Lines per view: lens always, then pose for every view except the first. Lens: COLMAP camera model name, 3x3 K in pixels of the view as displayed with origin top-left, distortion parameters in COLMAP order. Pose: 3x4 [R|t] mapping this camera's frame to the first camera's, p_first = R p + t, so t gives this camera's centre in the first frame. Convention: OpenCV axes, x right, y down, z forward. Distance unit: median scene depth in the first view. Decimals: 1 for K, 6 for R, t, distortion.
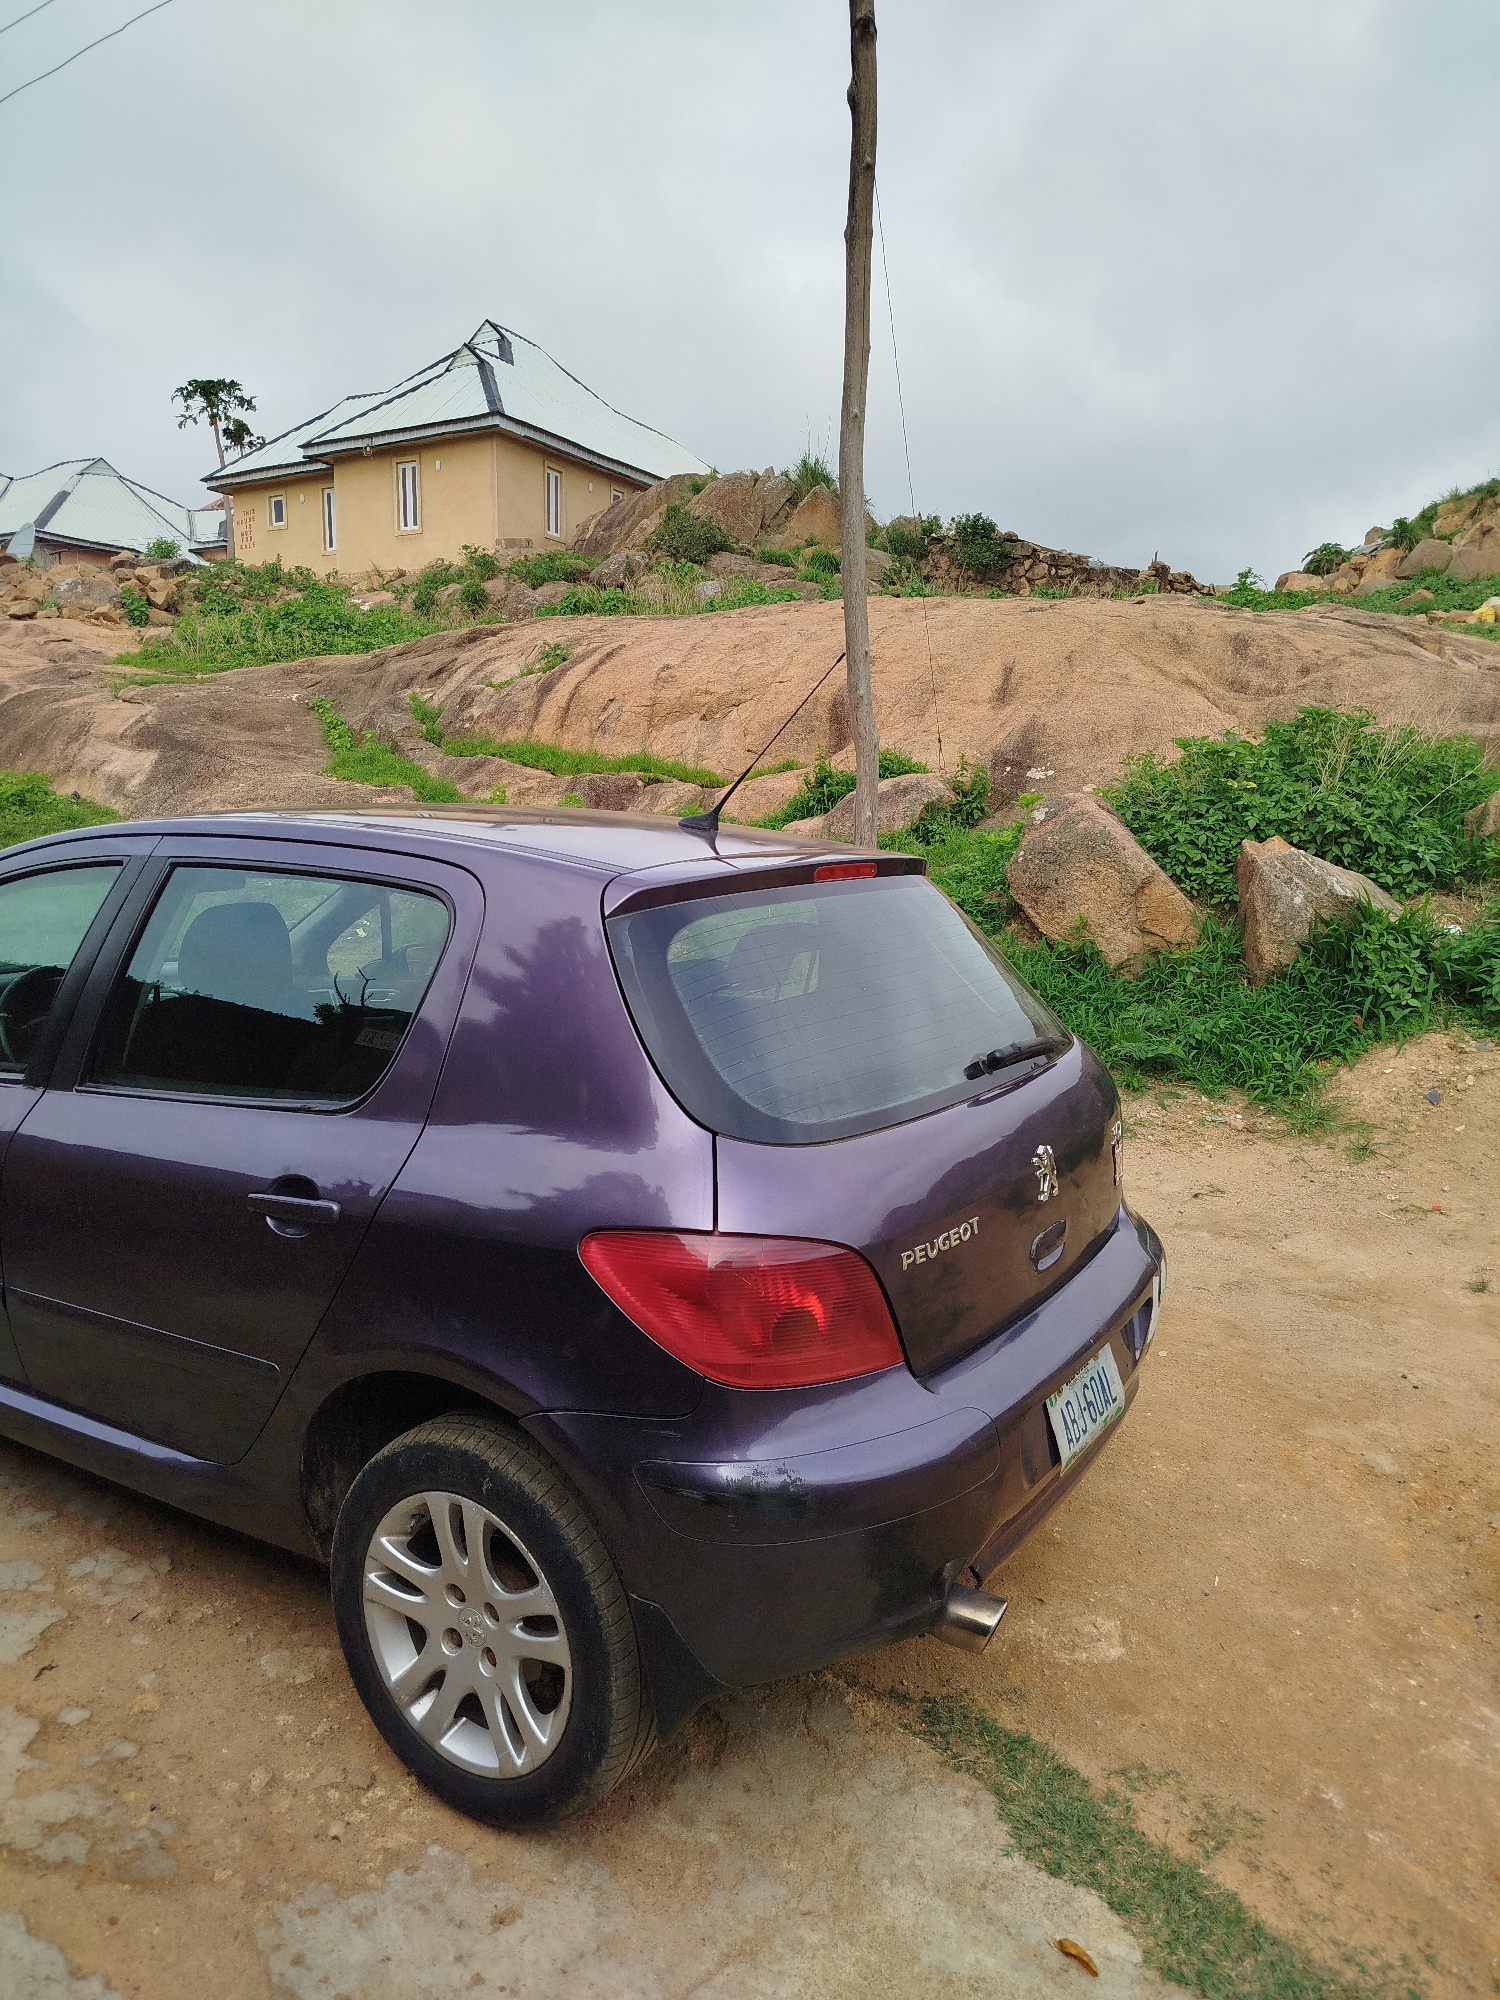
lens RADIAL K [[1407.8, 0, 747.0], [0, 1407.8, 1006.4], [0, 0, 1]] dist [0.004599, -0.002027]
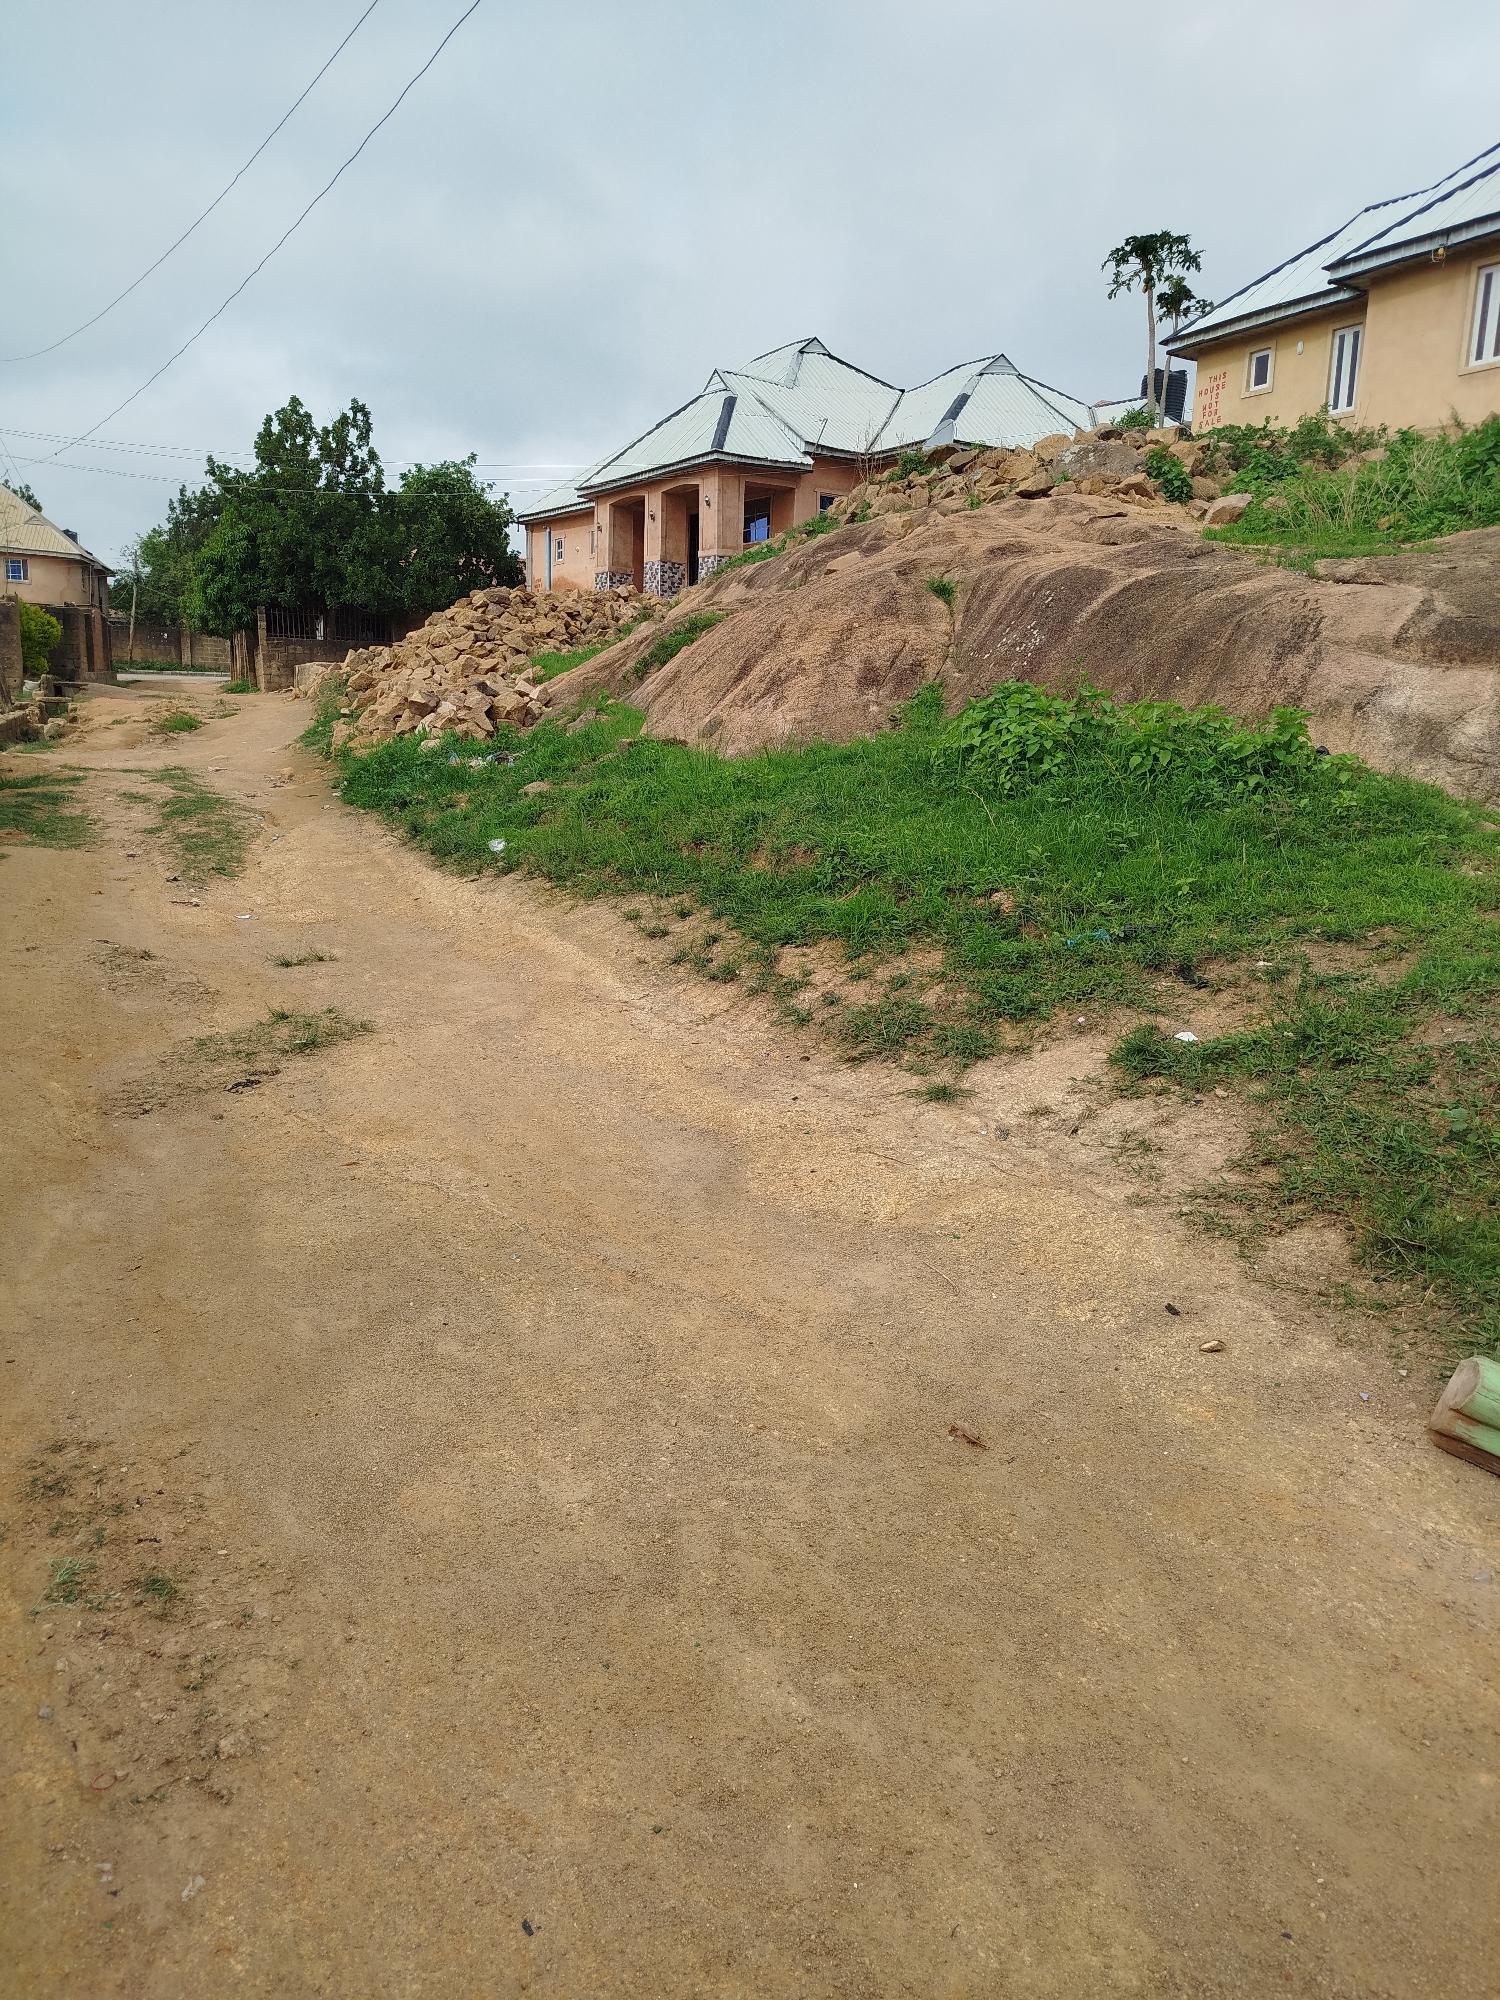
lens RADIAL K [[1407.8, 0, 749.7], [0, 1407.8, 997.8], [0, 0, 1]] dist [0.004599, -0.002027]
pose [[0.873565, 0.104747, -0.475303, -0.172451], [-0.088692, 0.994475, 0.056154, -0.029863], [0.478559, -0.006898, 0.878029, 0.186640]]
